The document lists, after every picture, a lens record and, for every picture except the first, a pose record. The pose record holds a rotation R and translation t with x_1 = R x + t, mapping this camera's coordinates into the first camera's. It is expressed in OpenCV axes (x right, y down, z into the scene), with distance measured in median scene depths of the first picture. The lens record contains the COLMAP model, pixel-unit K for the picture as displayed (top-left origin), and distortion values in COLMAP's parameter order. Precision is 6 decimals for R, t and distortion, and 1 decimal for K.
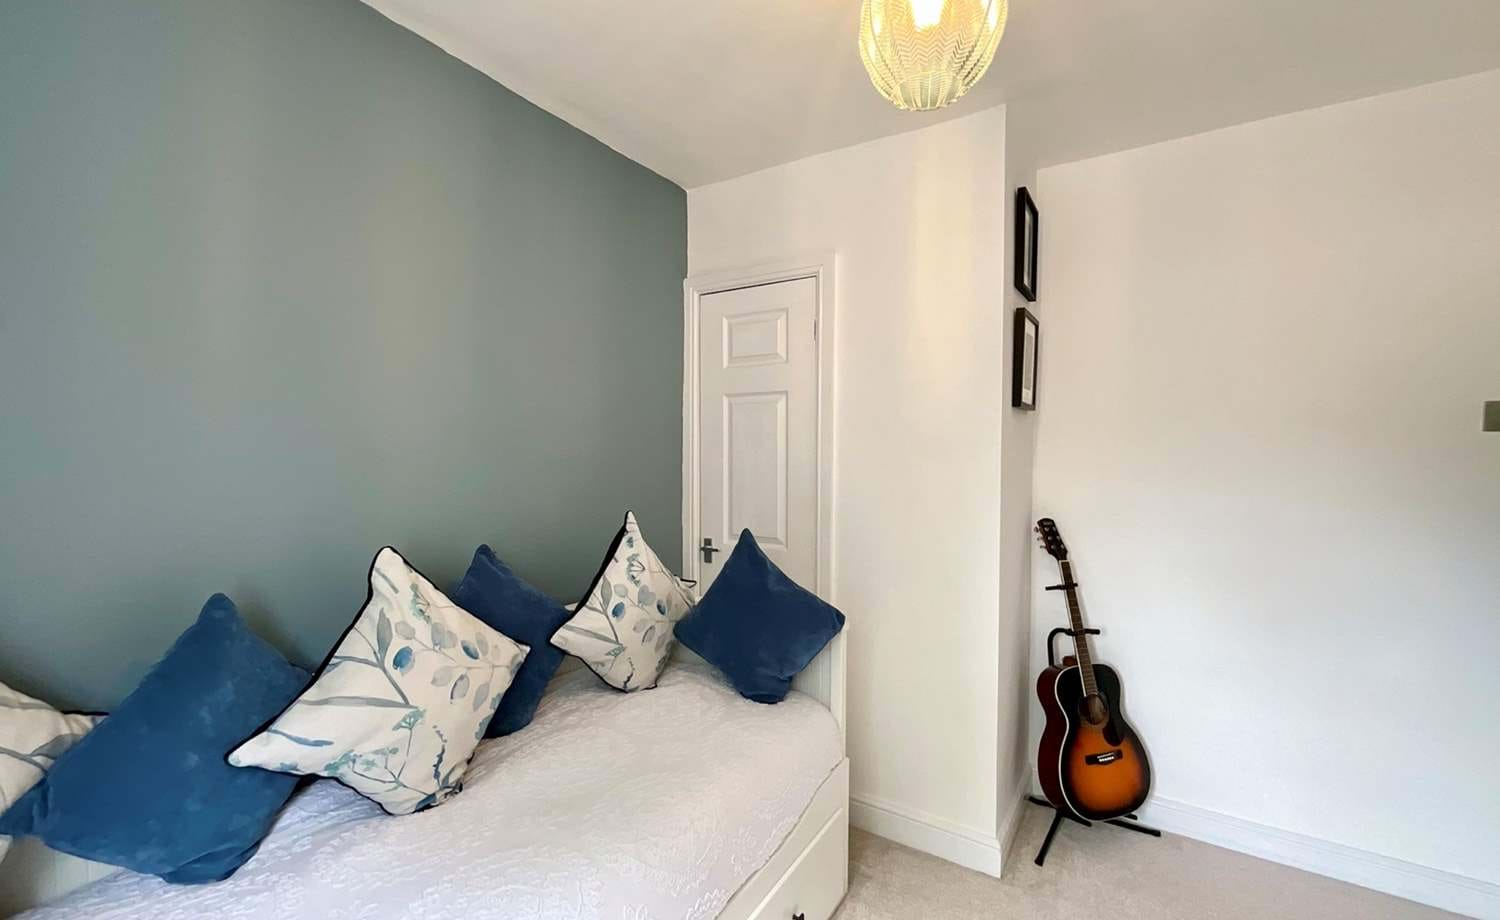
lens RADIAL K [[616.0, 0, 743.1], [0, 616.0, 465.7], [0, 0, 1]] dist [0.000966, 0.000141]
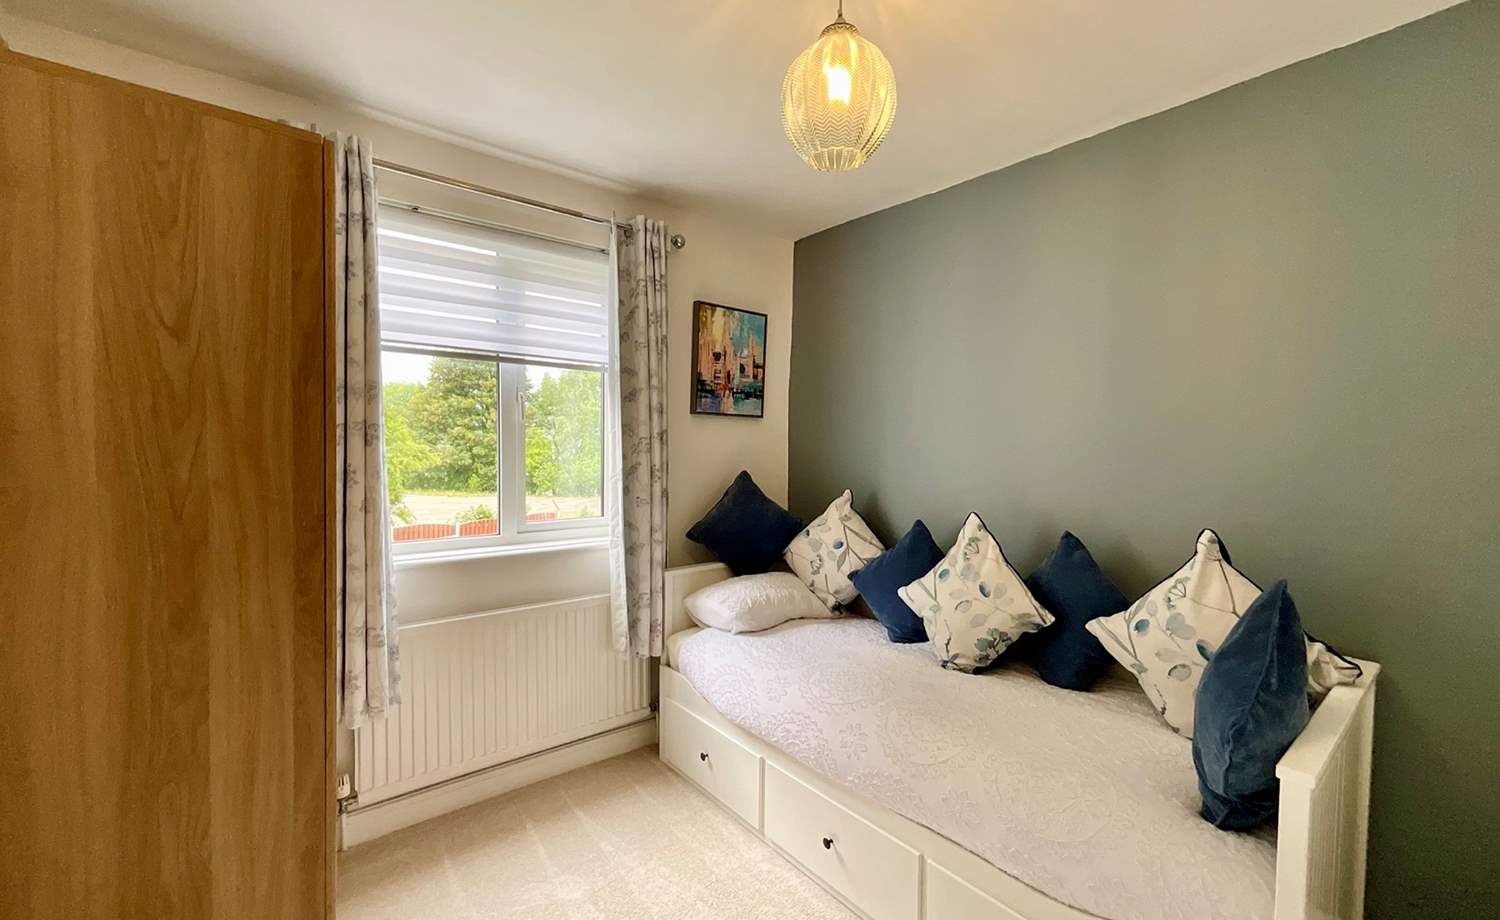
lens RADIAL K [[616.0, 0, 743.1], [0, 616.0, 465.7], [0, 0, 1]] dist [0.000966, 0.000141]
pose [[-0.308426, 0.026749, -0.950872, 0.926432], [-0.040117, 0.998349, 0.041097, -0.025918], [0.950402, 0.050822, -0.306844, 0.738110]]
